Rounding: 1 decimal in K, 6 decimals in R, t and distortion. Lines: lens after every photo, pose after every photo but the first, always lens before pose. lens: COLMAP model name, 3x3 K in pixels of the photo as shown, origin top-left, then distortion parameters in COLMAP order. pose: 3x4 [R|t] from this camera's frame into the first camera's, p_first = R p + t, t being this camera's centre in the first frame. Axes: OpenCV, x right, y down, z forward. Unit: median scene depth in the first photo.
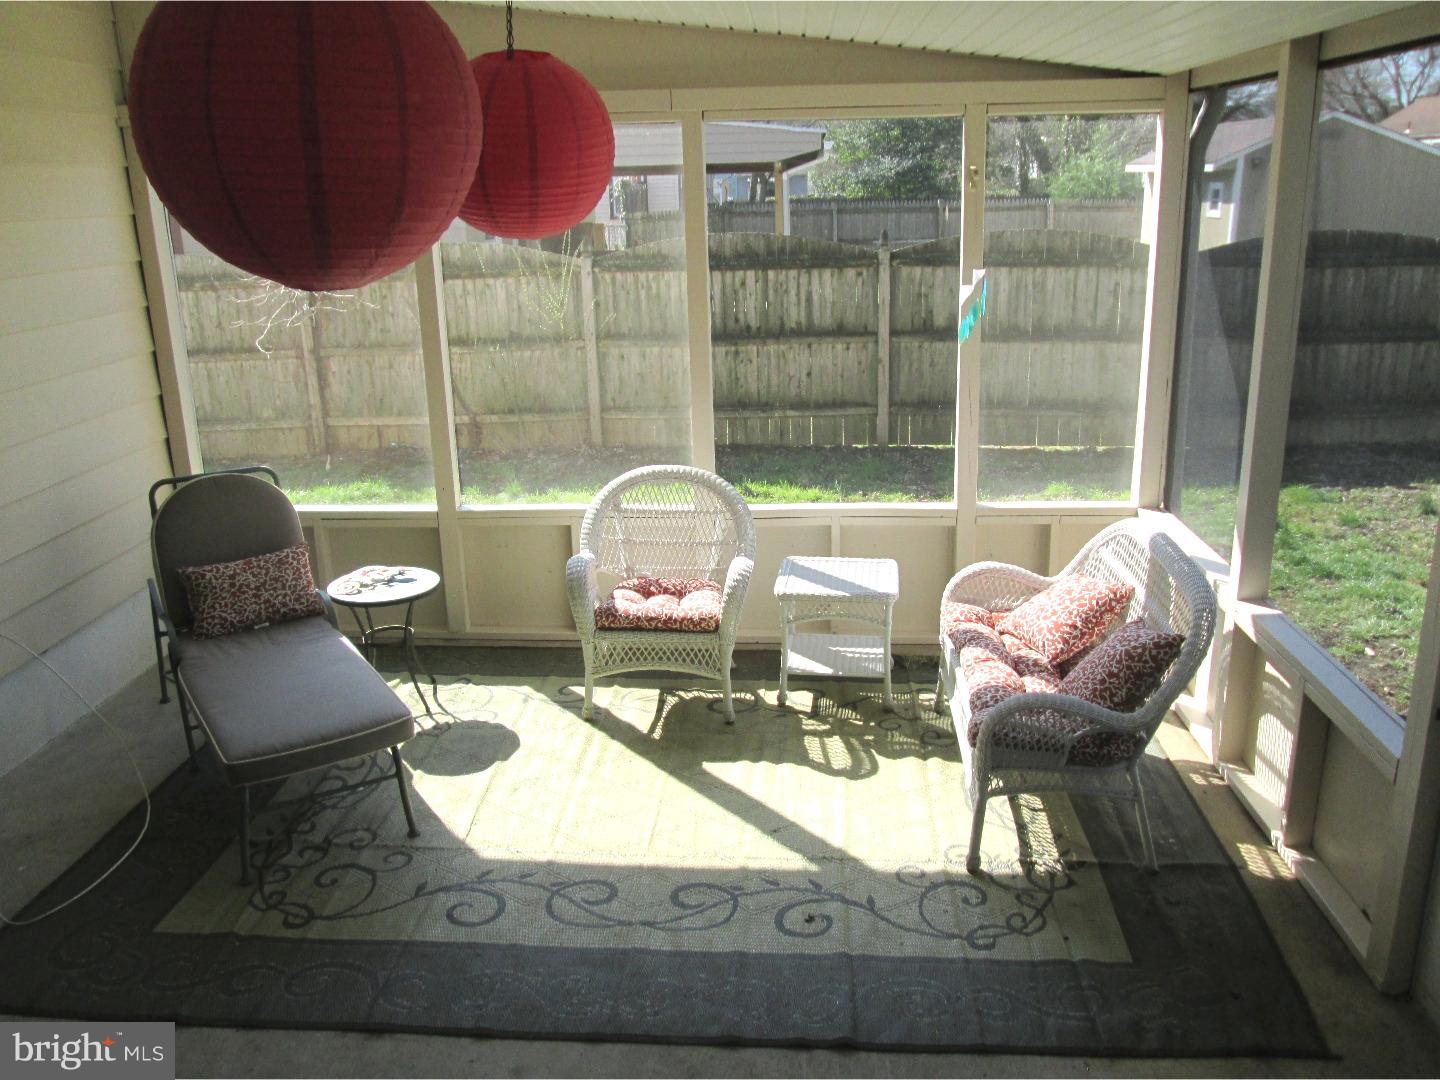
lens RADIAL K [[1199.6, 0, 720.0], [0, 1199.6, 540.0], [0, 0, 1]] dist [-0.042422, 0.016176]
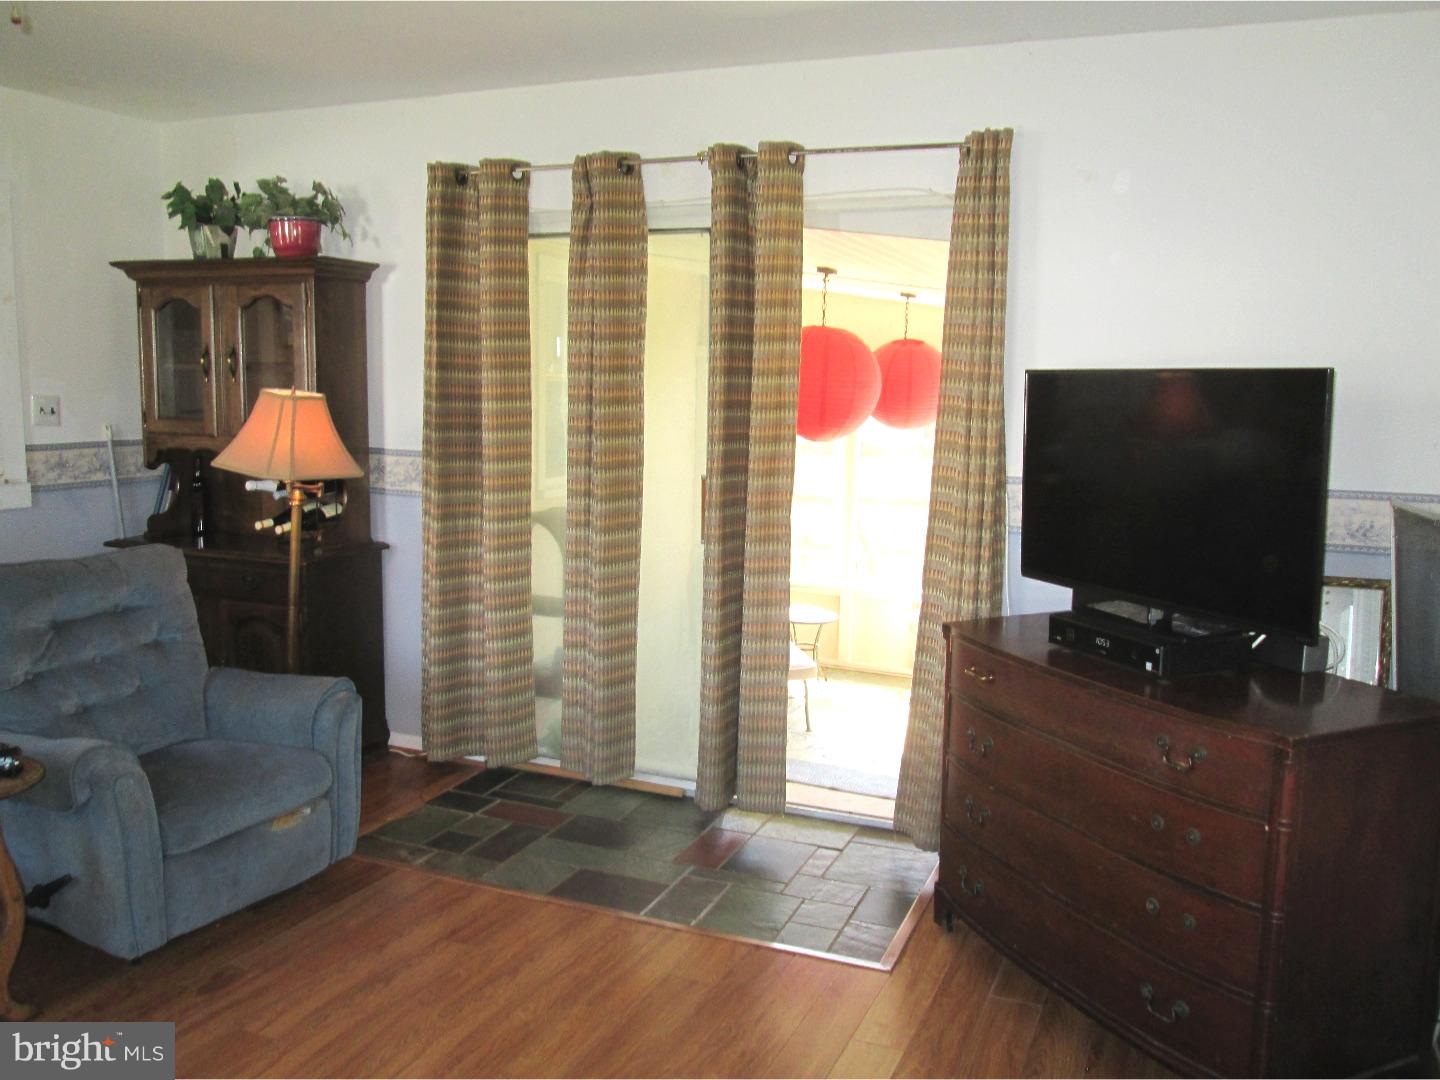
lens RADIAL K [[1199.6, 0, 720.0], [0, 1199.6, 540.0], [0, 0, 1]] dist [-0.042422, 0.016176]
pose [[0.940594, 0.090582, -0.327229, 0.222271], [-0.138655, 0.982207, -0.126663, 0.228943], [0.309934, 0.164510, 0.936418, -0.946602]]
